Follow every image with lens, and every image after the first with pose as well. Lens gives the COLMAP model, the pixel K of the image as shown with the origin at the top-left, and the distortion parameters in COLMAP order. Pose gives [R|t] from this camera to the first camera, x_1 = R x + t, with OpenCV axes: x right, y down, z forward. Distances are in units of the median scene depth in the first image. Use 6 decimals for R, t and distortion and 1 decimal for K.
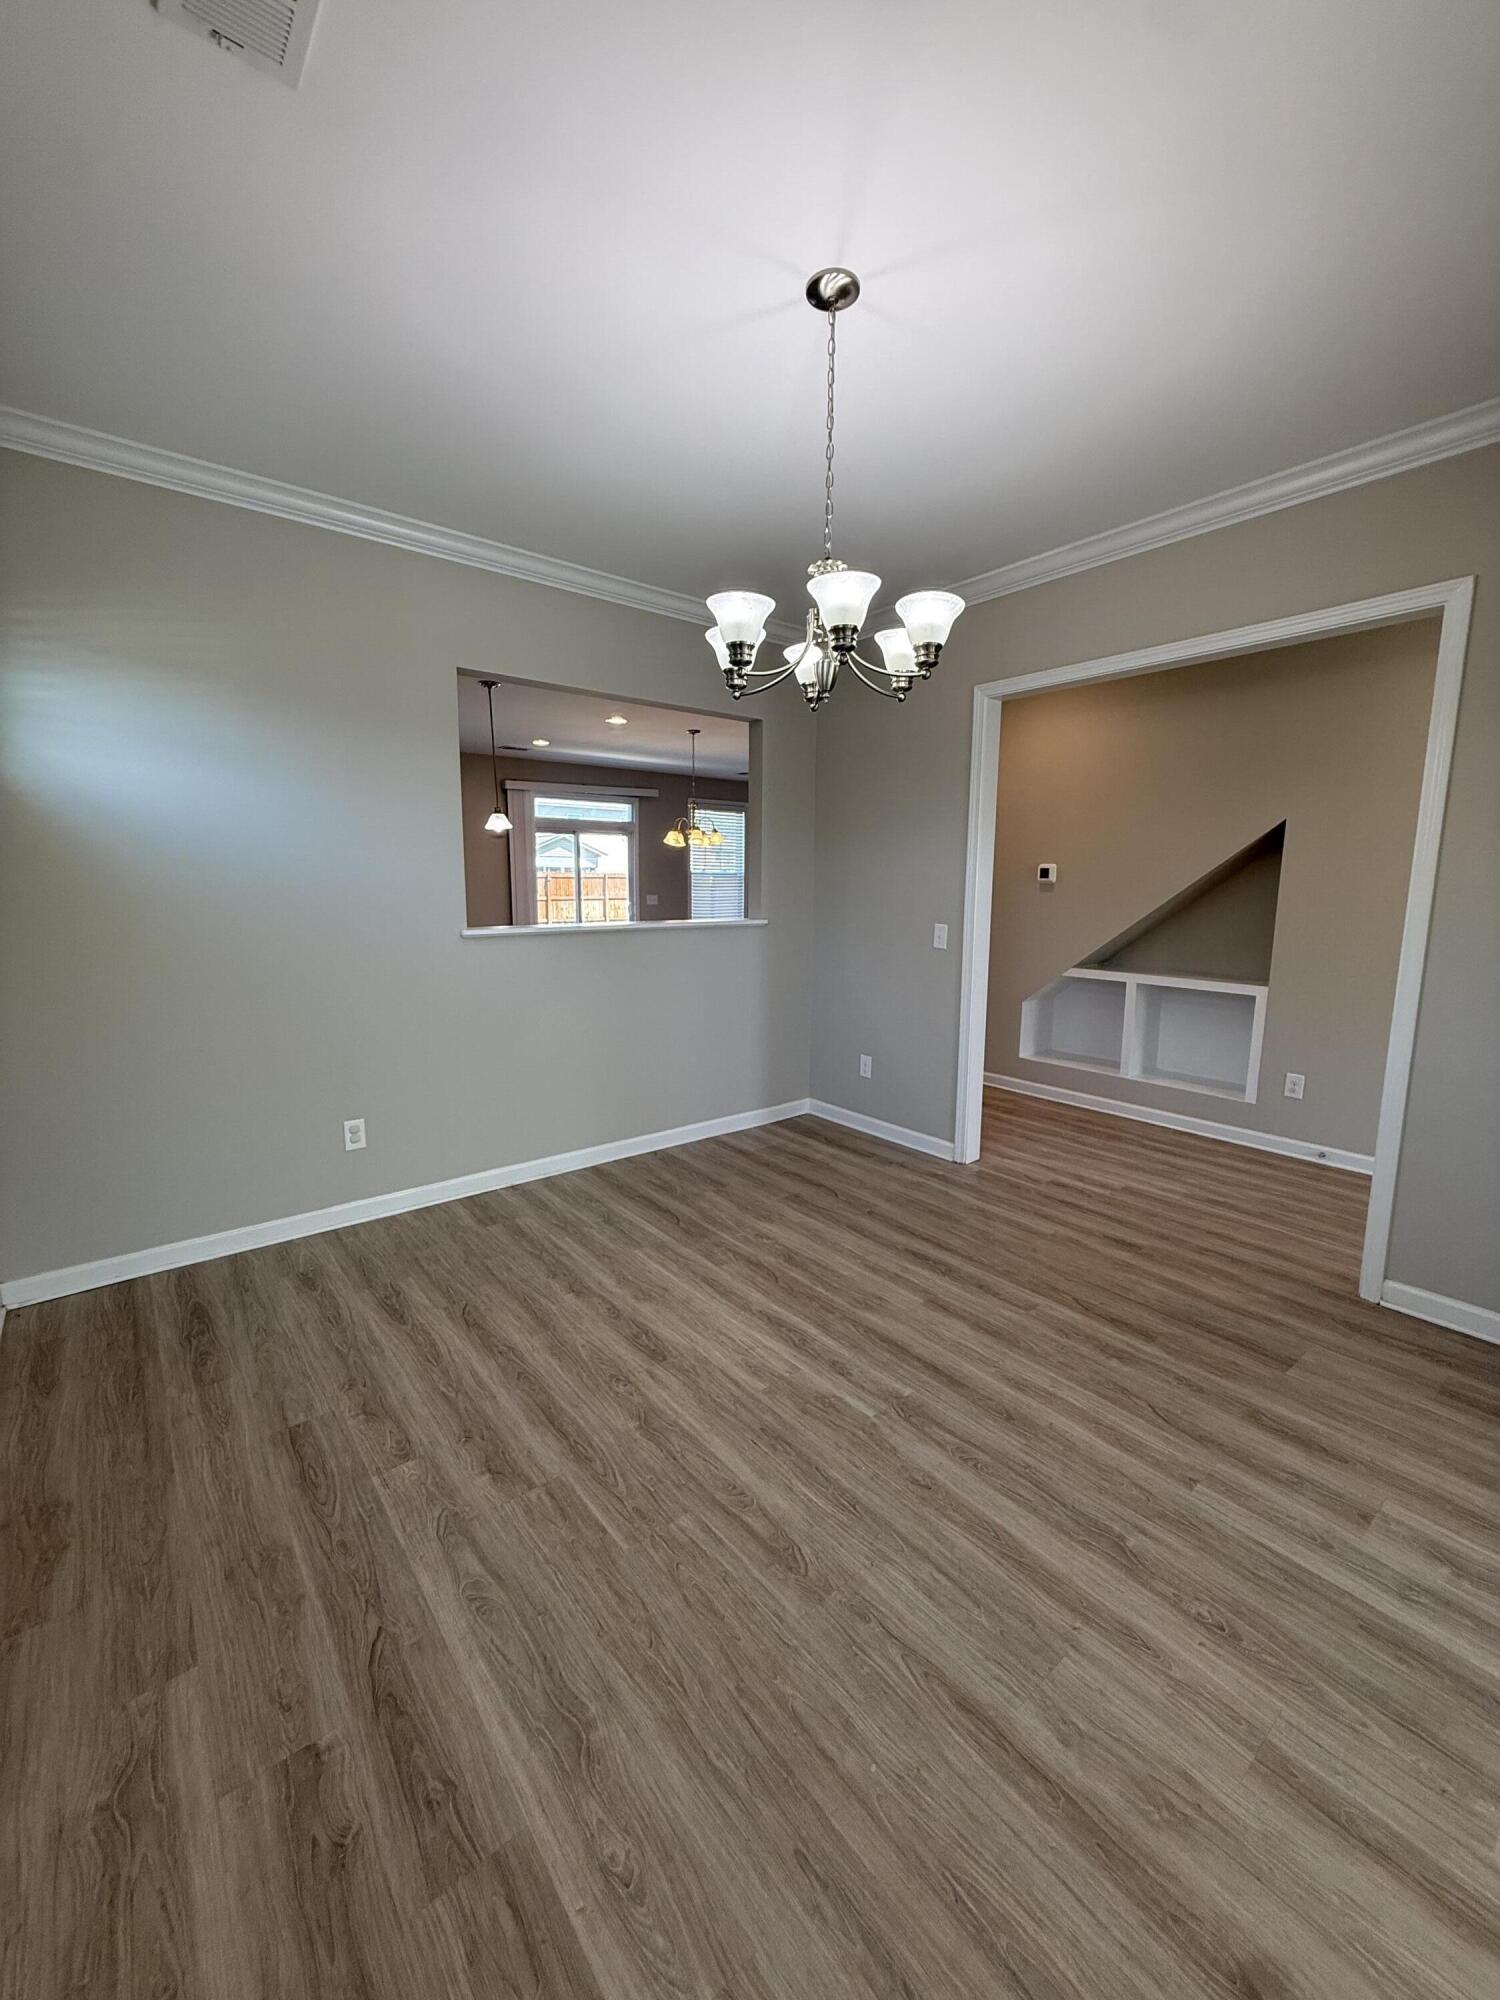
lens RADIAL K [[797.3, 0, 750.4], [0, 797.3, 993.7], [0, 0, 1]] dist [0.000715, 0.000225]
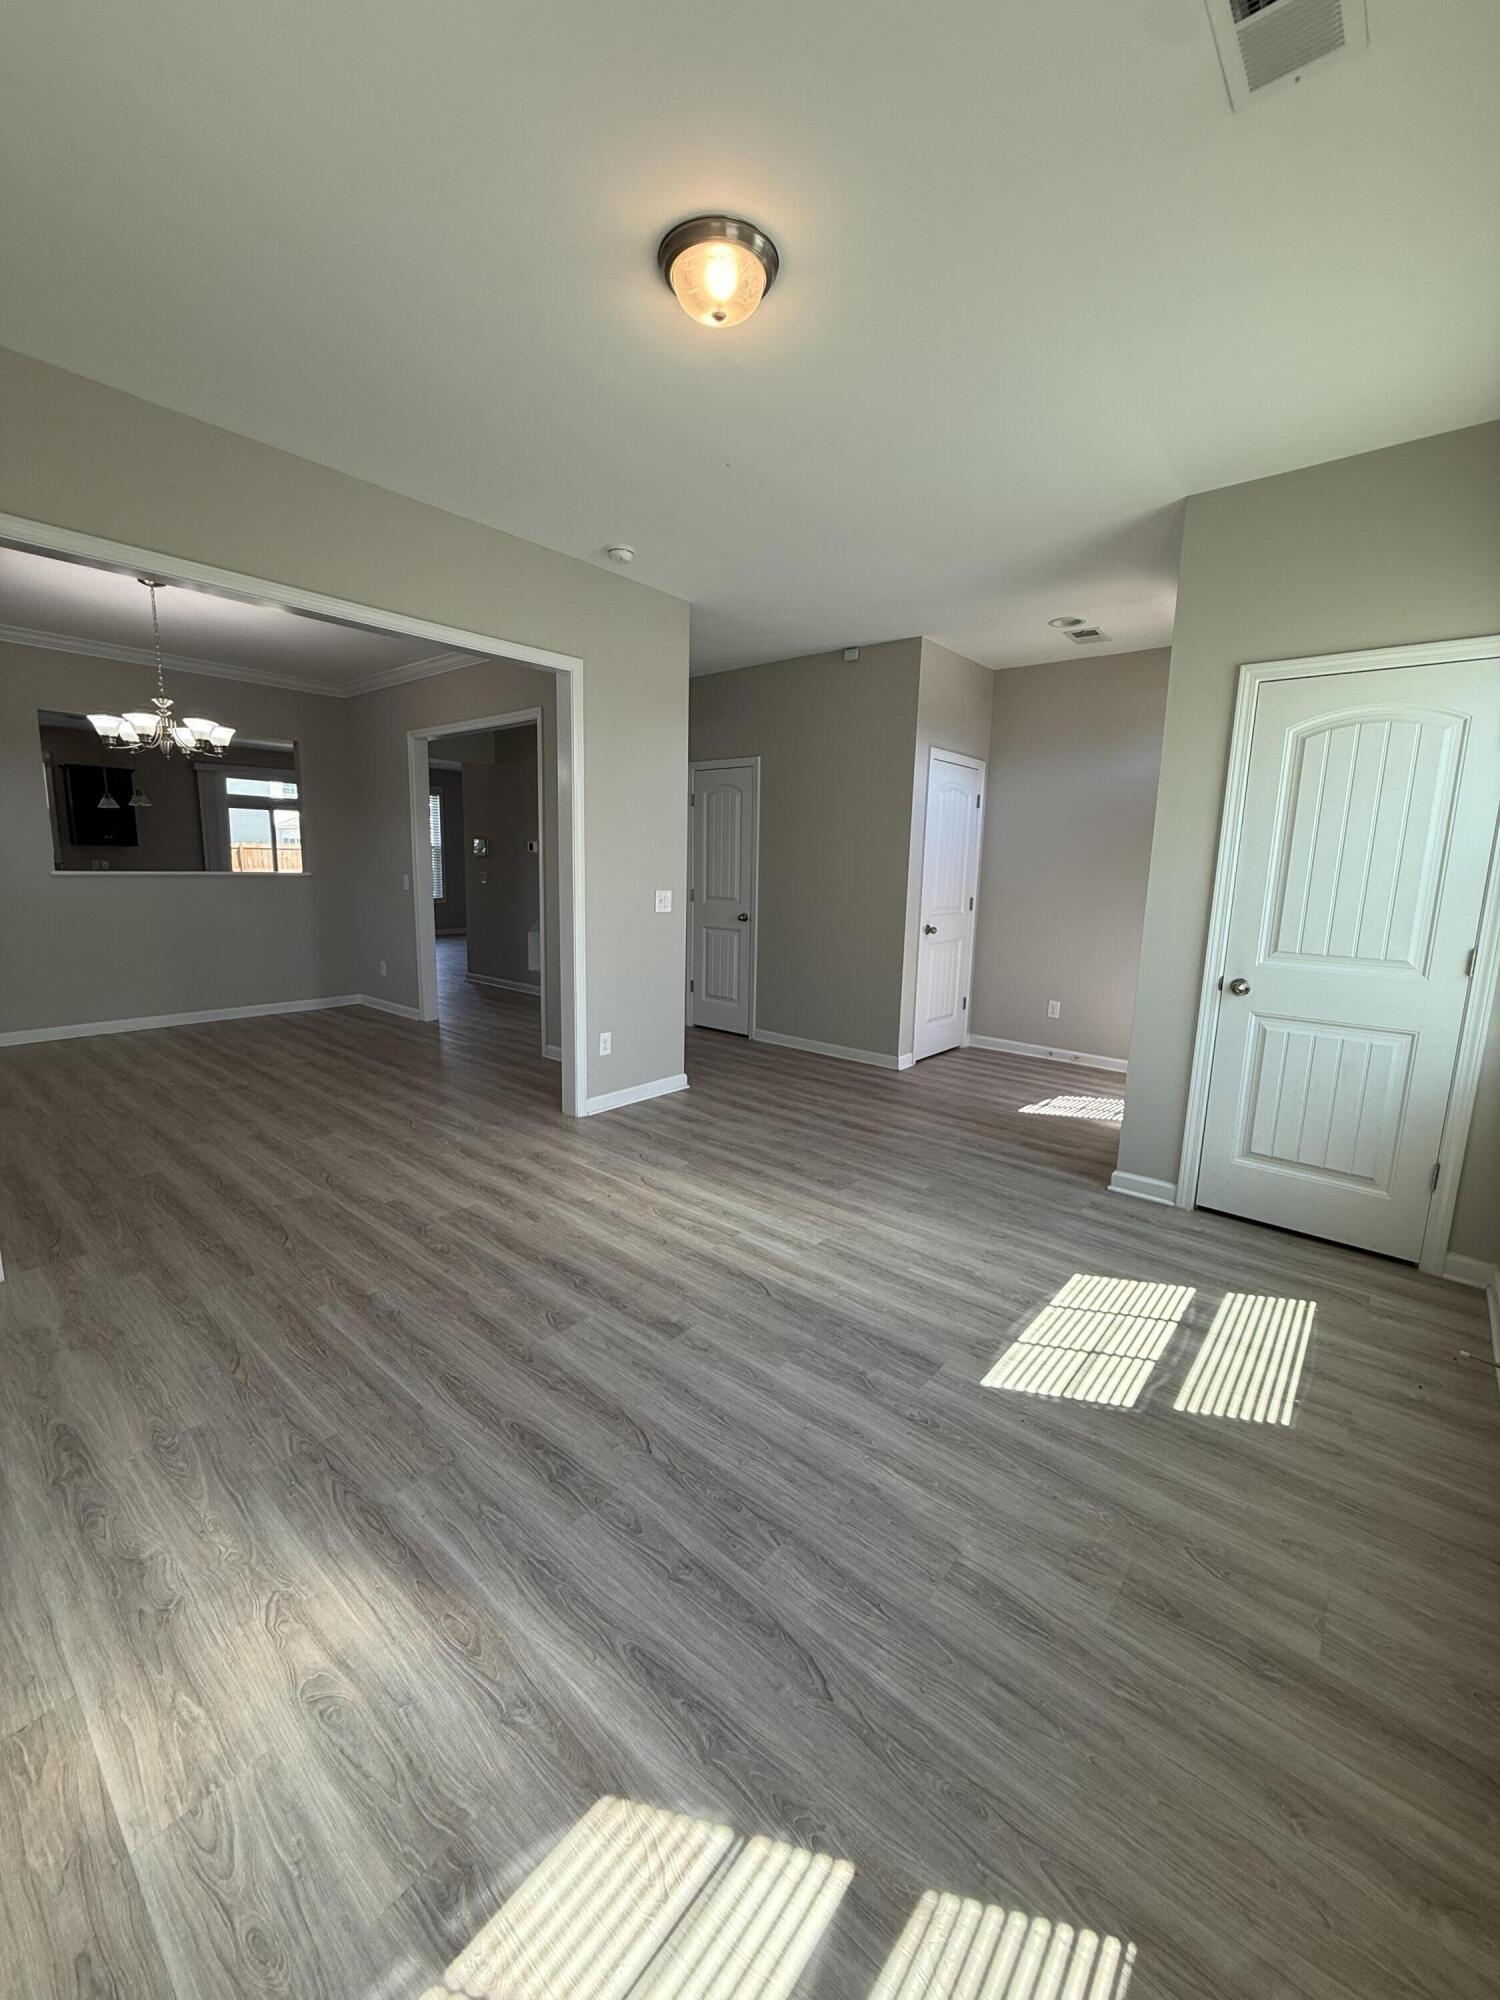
lens RADIAL K [[797.3, 0, 750.4], [0, 797.3, 993.7], [0, 0, 1]] dist [0.000715, 0.000225]
pose [[0.981888, -0.015025, 0.188864, 1.026087], [0.010327, 0.999613, 0.025839, 0.199376], [-0.189179, -0.023420, 0.981663, -1.228124]]
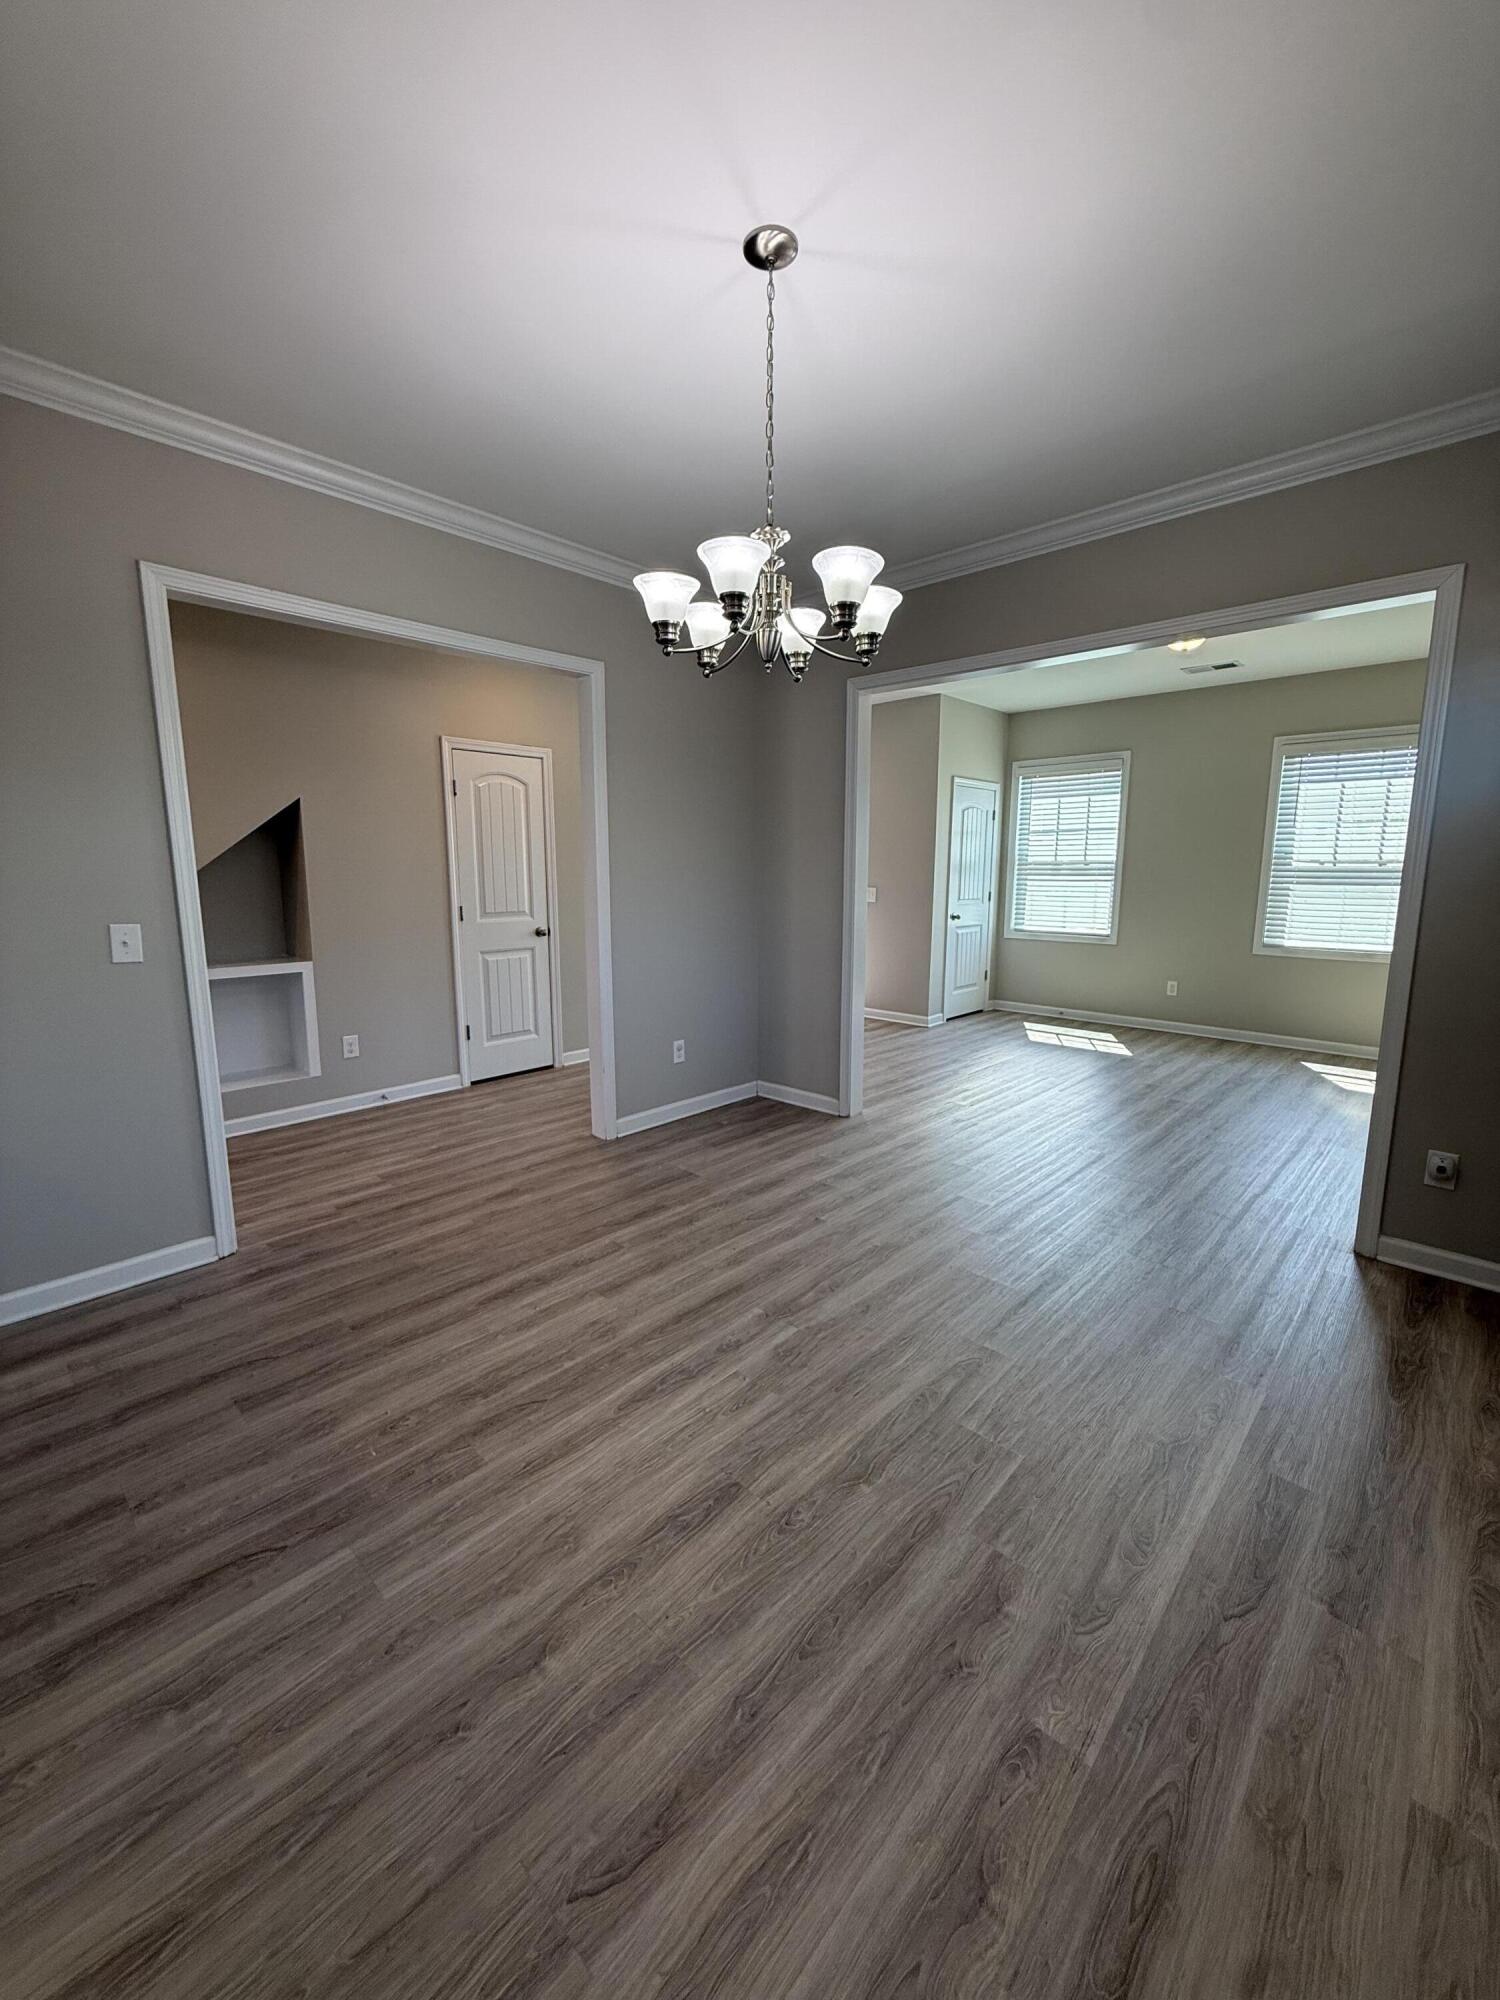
lens RADIAL K [[797.3, 0, 750.4], [0, 797.3, 993.7], [0, 0, 1]] dist [0.000715, 0.000225]
pose [[-0.135110, -0.162900, 0.977348, -0.758726], [0.138667, 0.973576, 0.181441, -0.130431], [-0.981079, 0.160040, -0.108951, 0.969982]]
